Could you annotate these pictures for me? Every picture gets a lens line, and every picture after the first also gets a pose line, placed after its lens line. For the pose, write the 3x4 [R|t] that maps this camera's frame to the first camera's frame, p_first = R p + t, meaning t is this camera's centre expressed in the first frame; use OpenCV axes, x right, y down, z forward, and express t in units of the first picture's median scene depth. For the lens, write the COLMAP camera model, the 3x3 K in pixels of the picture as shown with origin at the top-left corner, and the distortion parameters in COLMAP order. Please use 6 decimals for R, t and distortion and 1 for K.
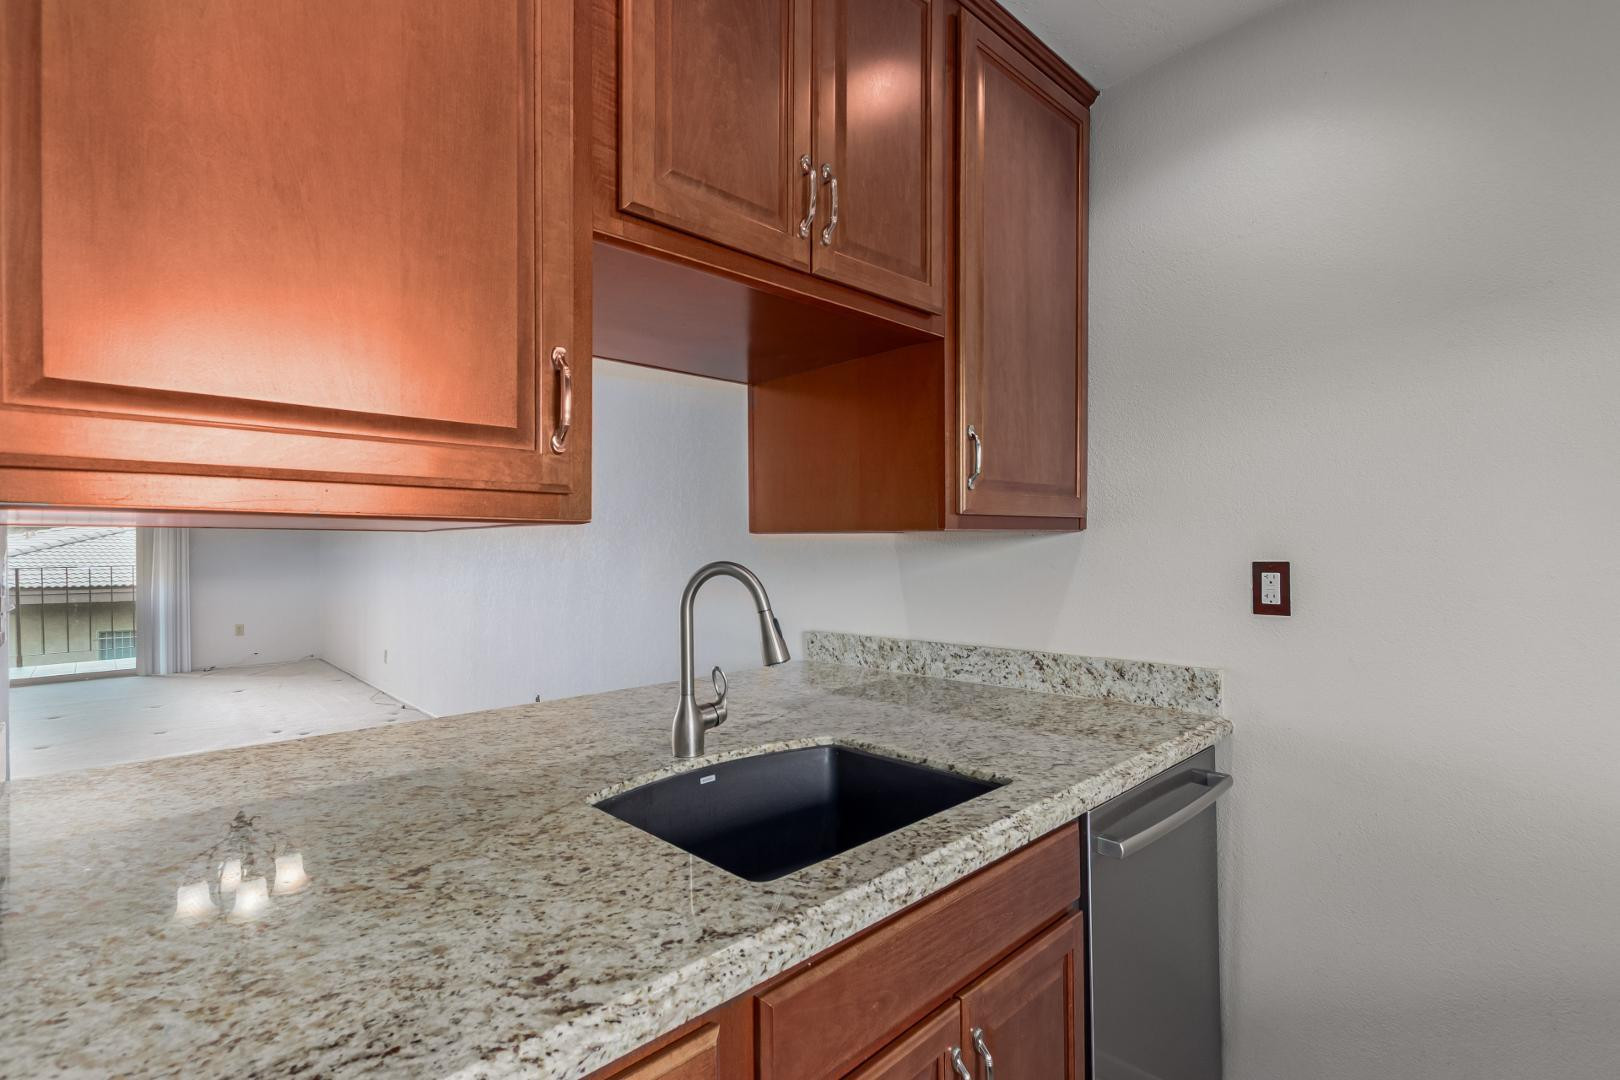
lens RADIAL K [[738.8, 0, 810.9], [0, 738.8, 547.3], [0, 0, 1]] dist [0.012469, -0.007278]
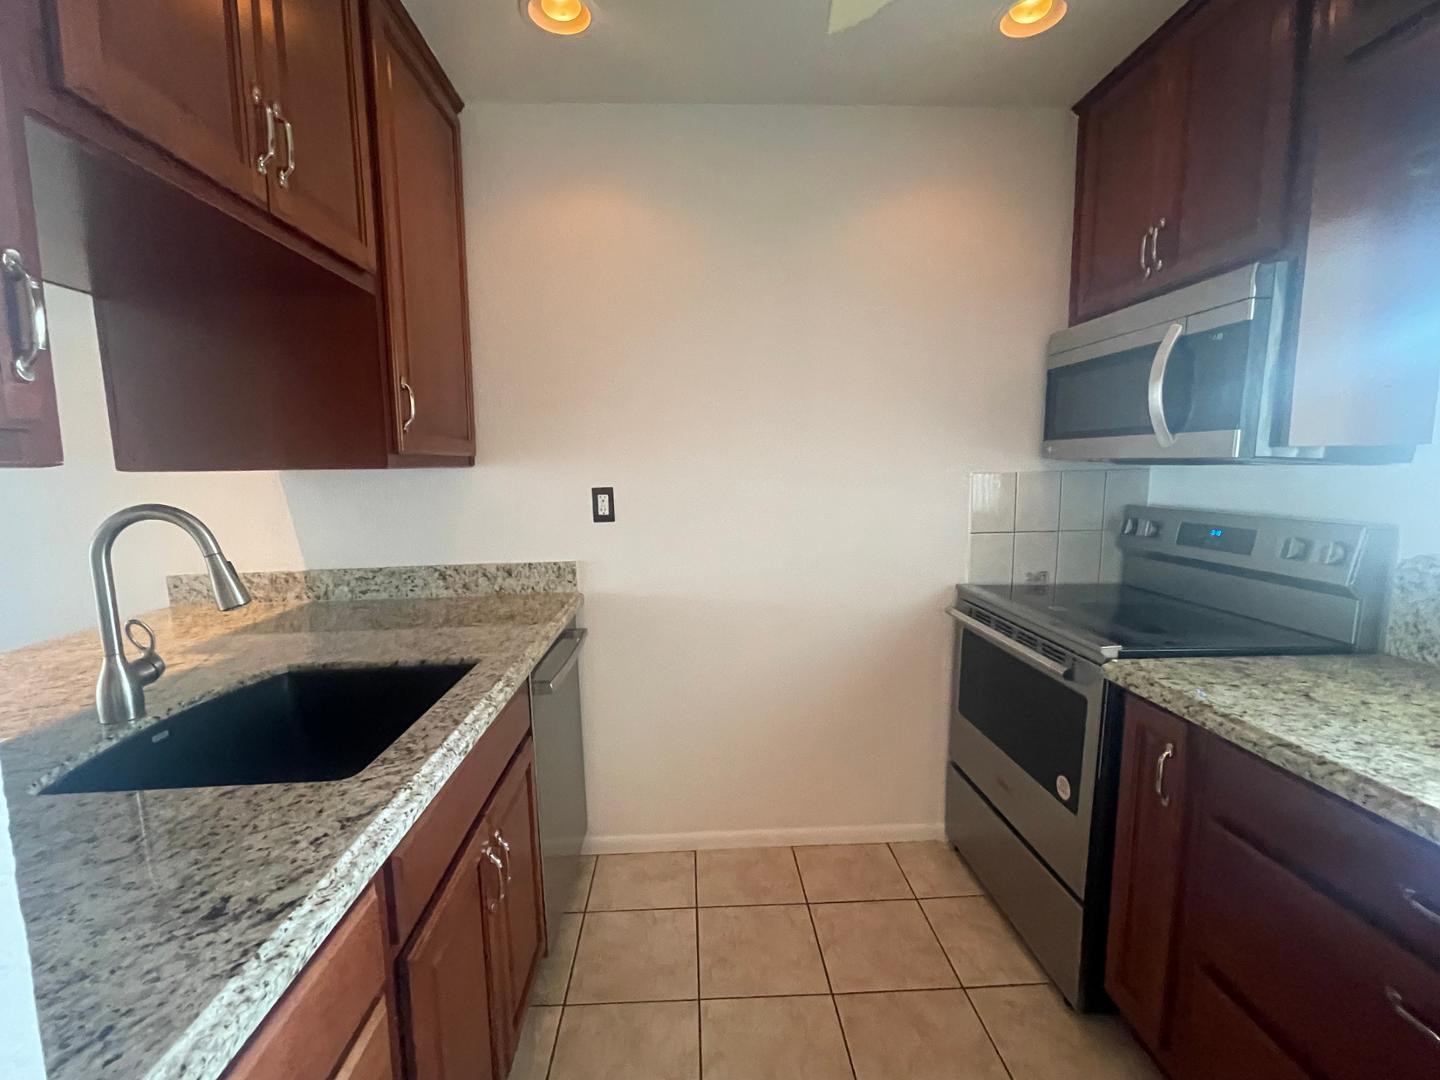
lens RADIAL K [[600.3, 0, 720.0], [0, 600.3, 540.0], [0, 0, 1]] dist [-0.000154, 0.000007]
pose [[0.669138, -0.091682, 0.737461, -0.218747], [0.014416, 0.993775, 0.110467, -0.009493], [-0.742999, -0.063287, 0.666294, -0.024487]]
